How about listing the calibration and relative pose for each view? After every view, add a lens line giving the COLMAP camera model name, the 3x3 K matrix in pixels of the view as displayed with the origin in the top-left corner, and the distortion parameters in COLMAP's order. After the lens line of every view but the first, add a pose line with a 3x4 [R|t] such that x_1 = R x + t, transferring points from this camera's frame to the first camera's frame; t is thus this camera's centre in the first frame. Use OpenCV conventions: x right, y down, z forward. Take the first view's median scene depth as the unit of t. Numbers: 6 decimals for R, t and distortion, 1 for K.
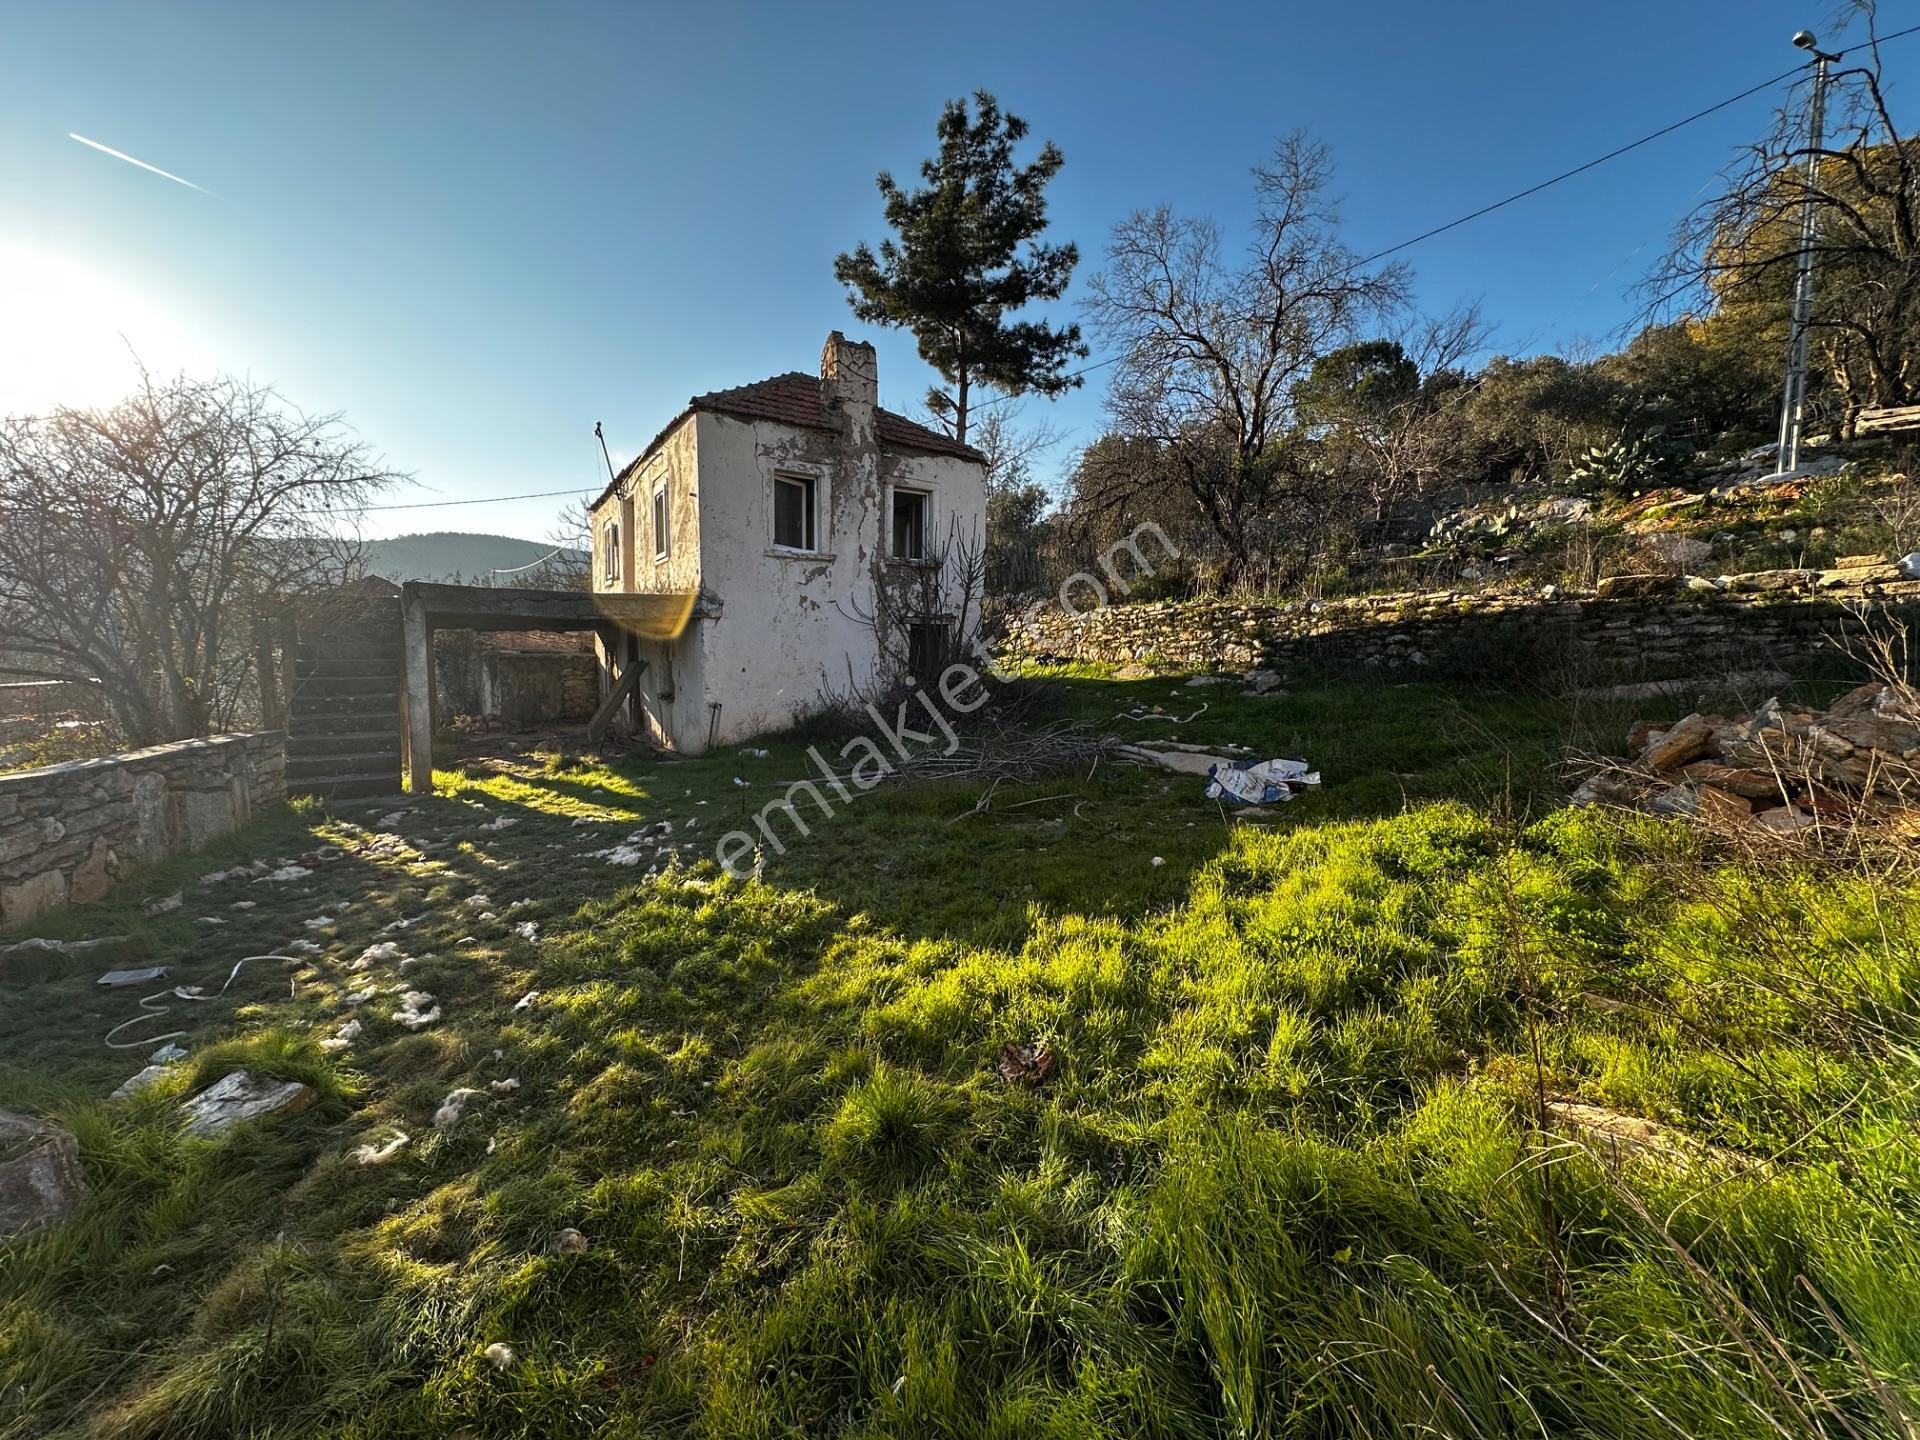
lens RADIAL K [[761.1, 0, 959.0], [0, 761.1, 721.5], [0, 0, 1]] dist [-0.002786, 0.000421]
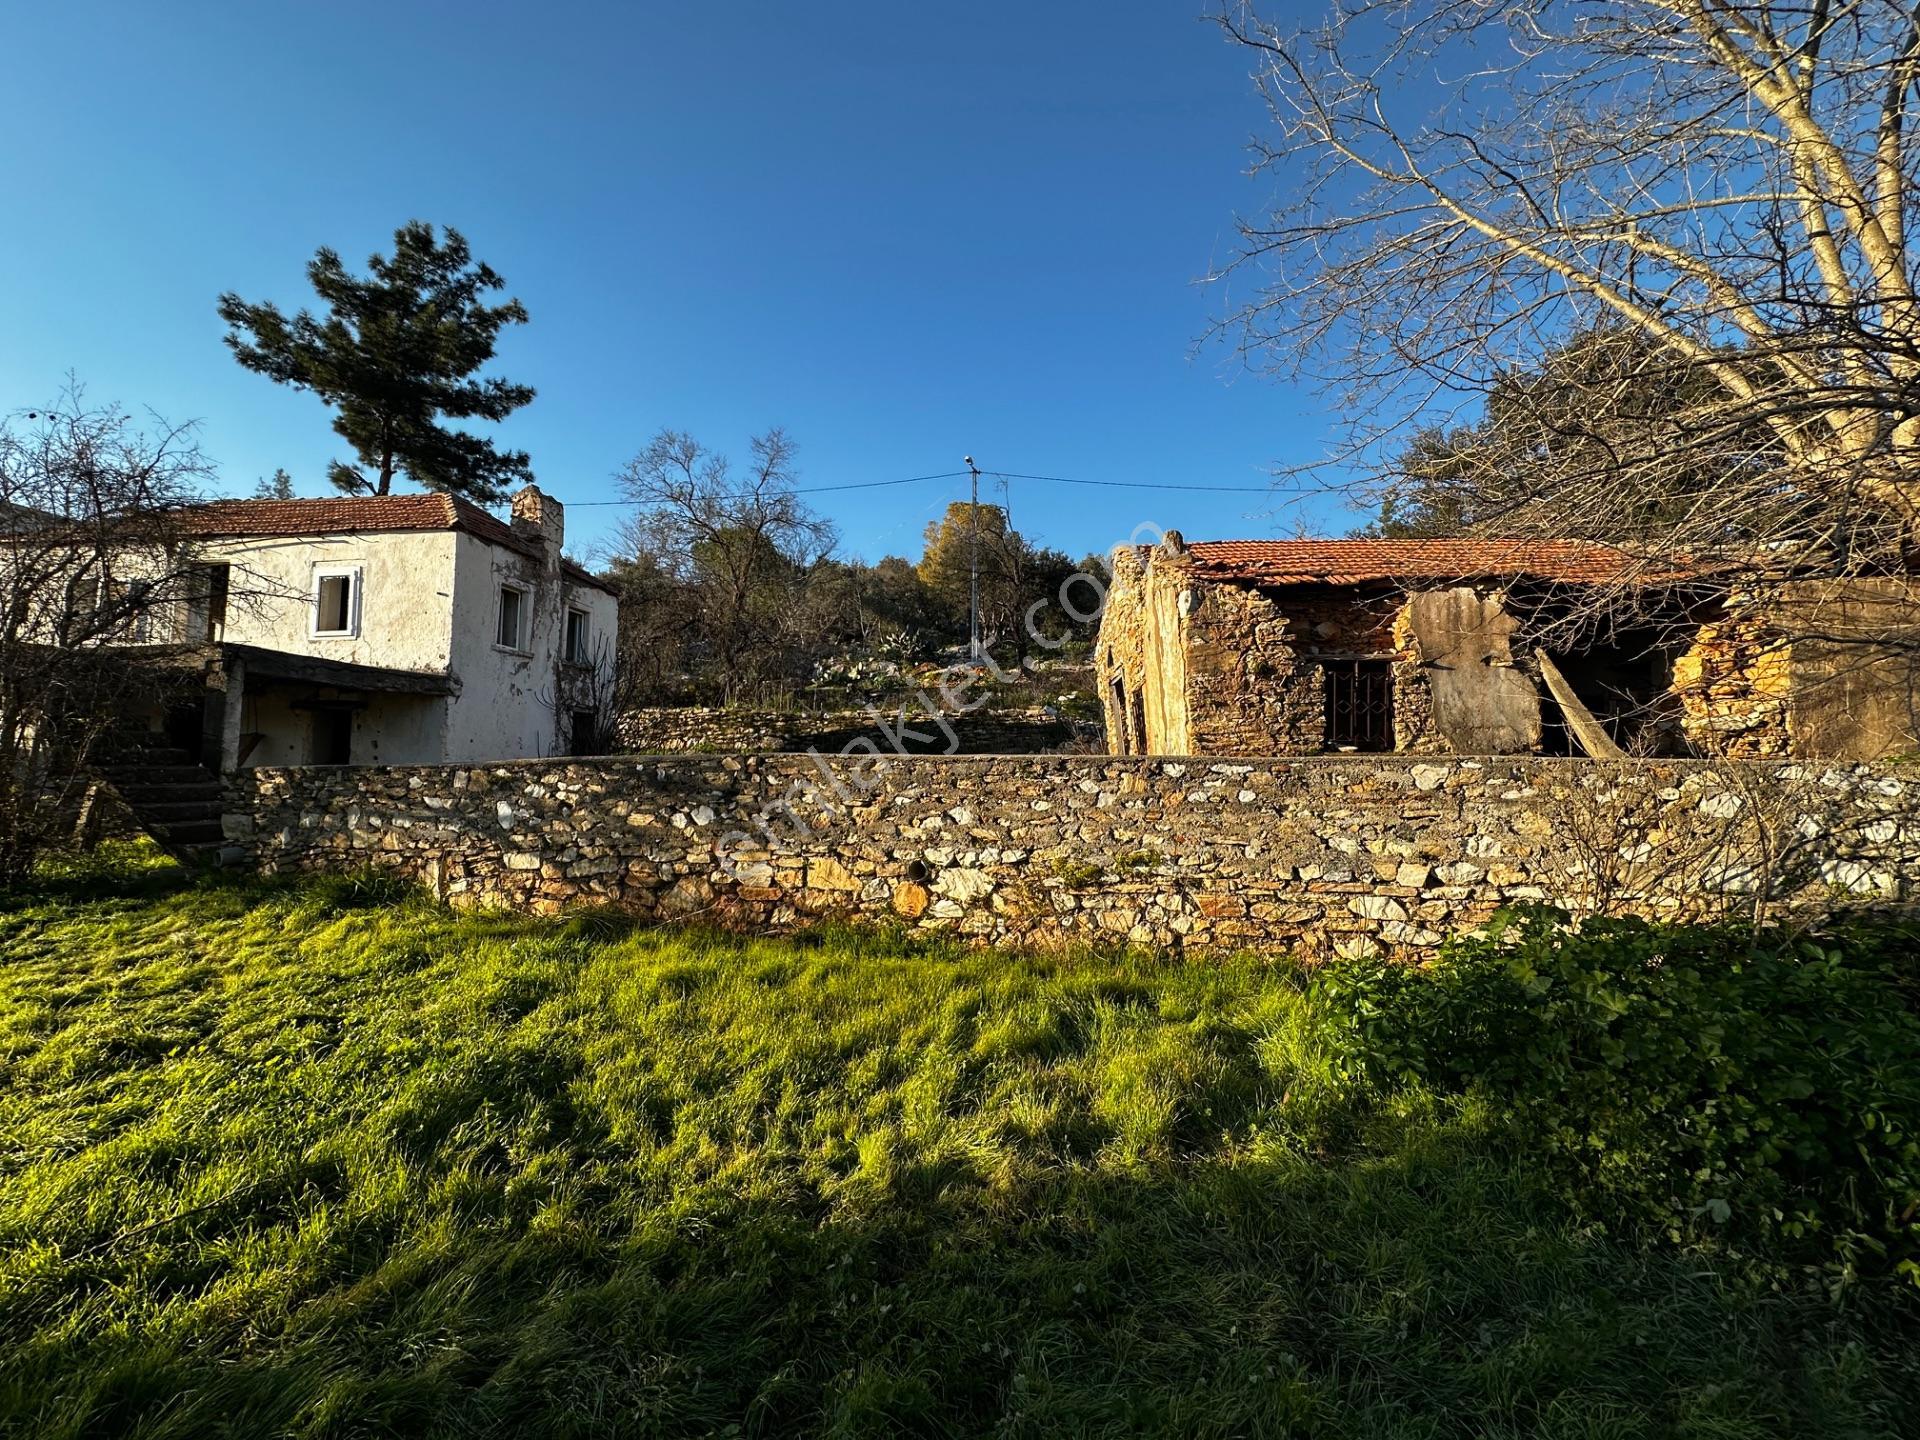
lens RADIAL K [[761.1, 0, 957.4], [0, 761.1, 720.2], [0, 0, 1]] dist [-0.002786, 0.000421]
pose [[0.651280, 0.049864, 0.757197, -0.568499], [0.066185, 0.990304, -0.122141, 0.079532], [-0.755946, 0.129663, 0.641665, -0.286148]]
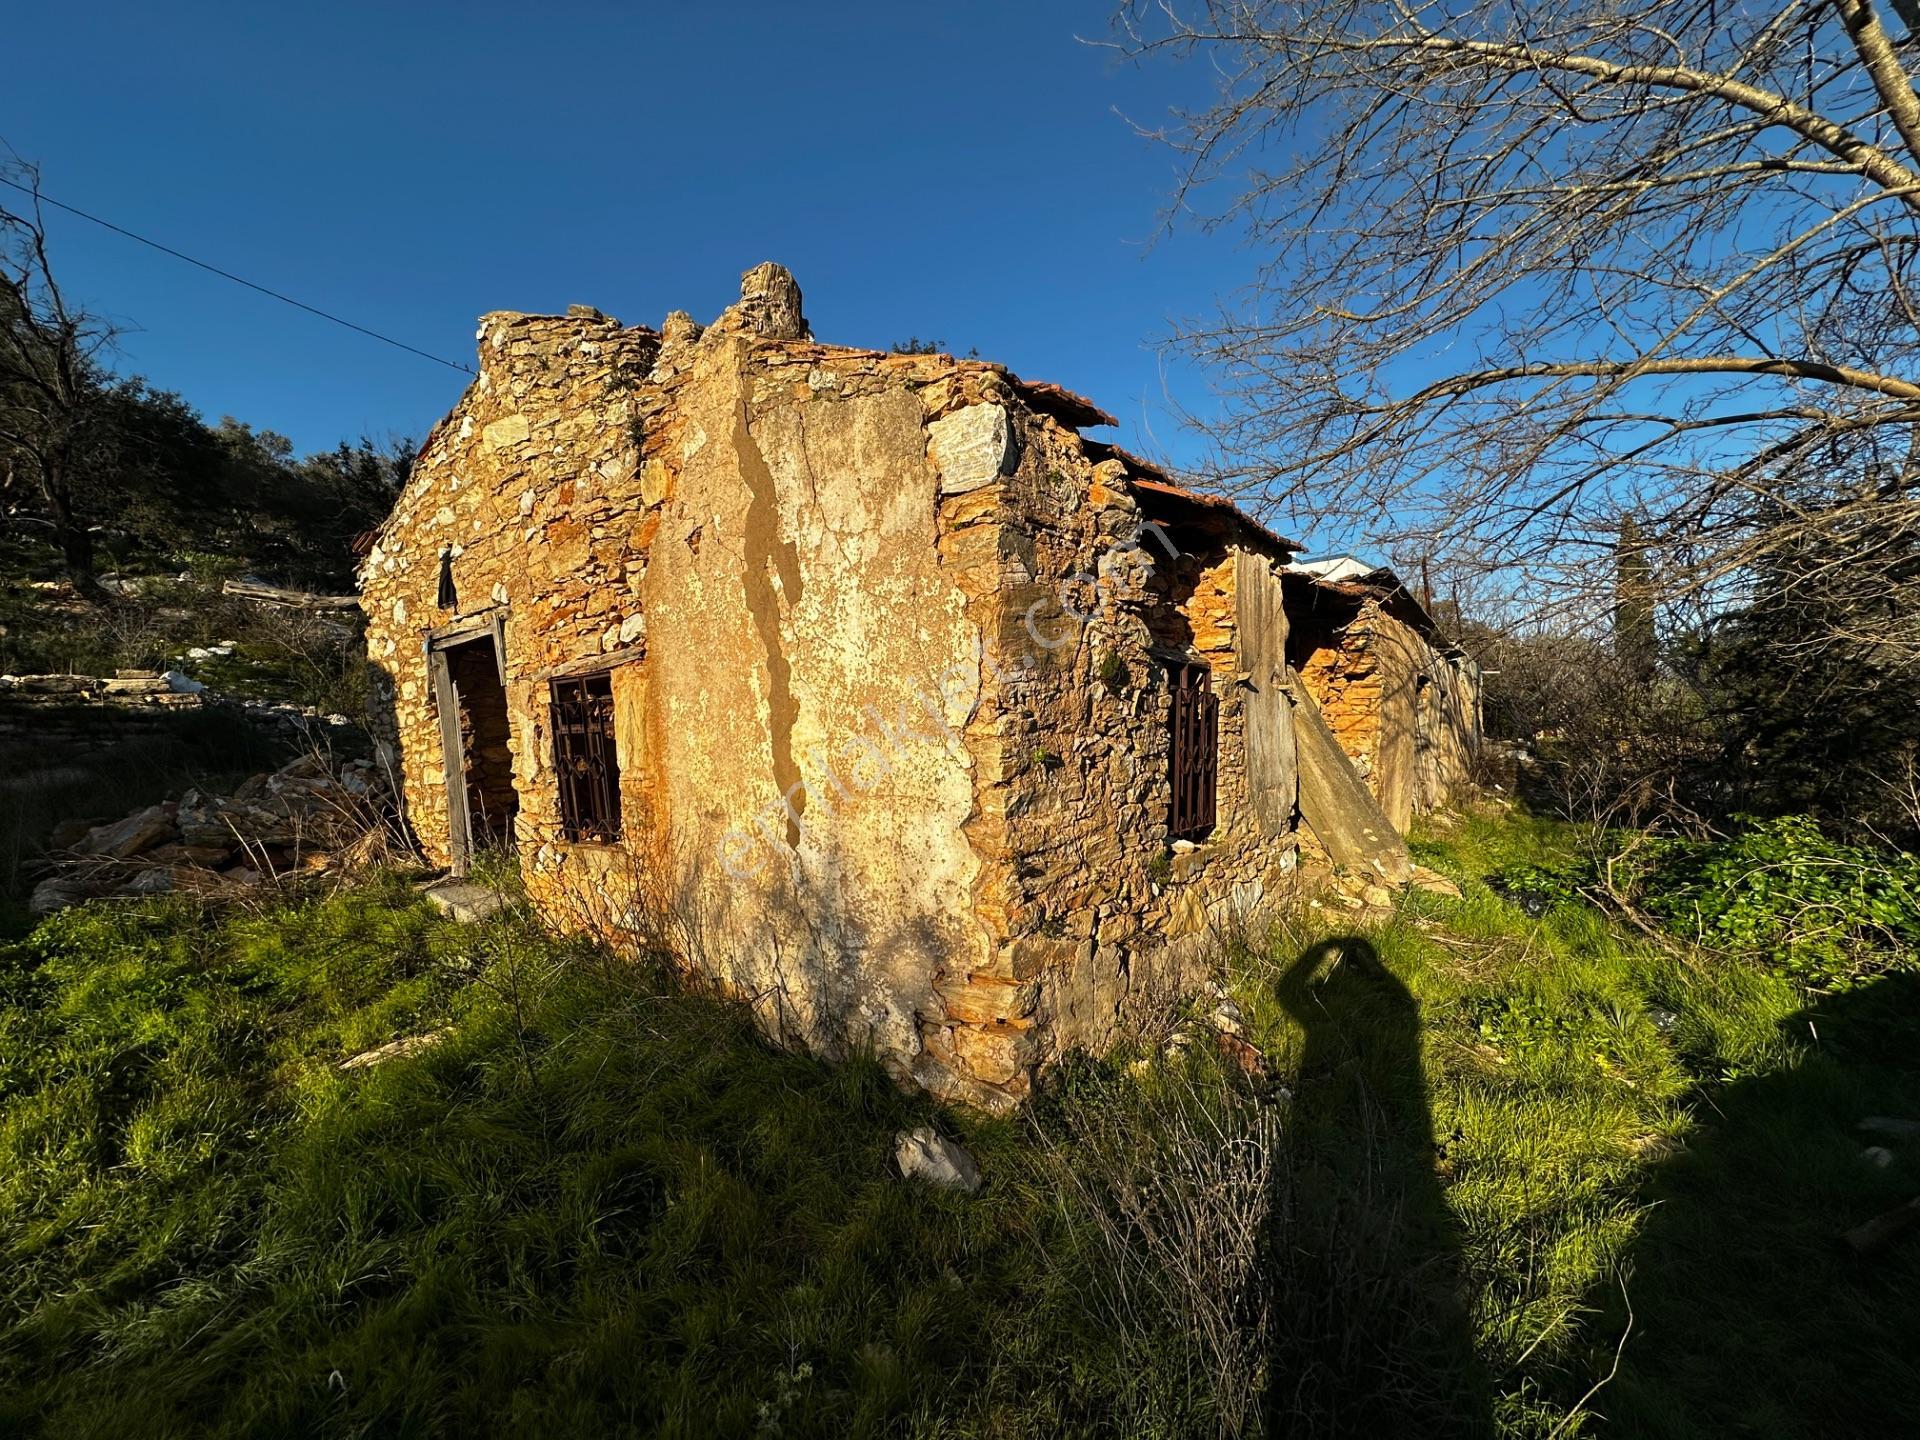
lens RADIAL K [[761.1, 0, 958.3], [0, 761.1, 721.8], [0, 0, 1]] dist [-0.002786, 0.000421]
pose [[-0.248691, 0.018332, 0.968409, -0.166049], [0.095341, 0.995429, 0.005640, -0.009650], [-0.963879, 0.093732, -0.249302, 0.025154]]
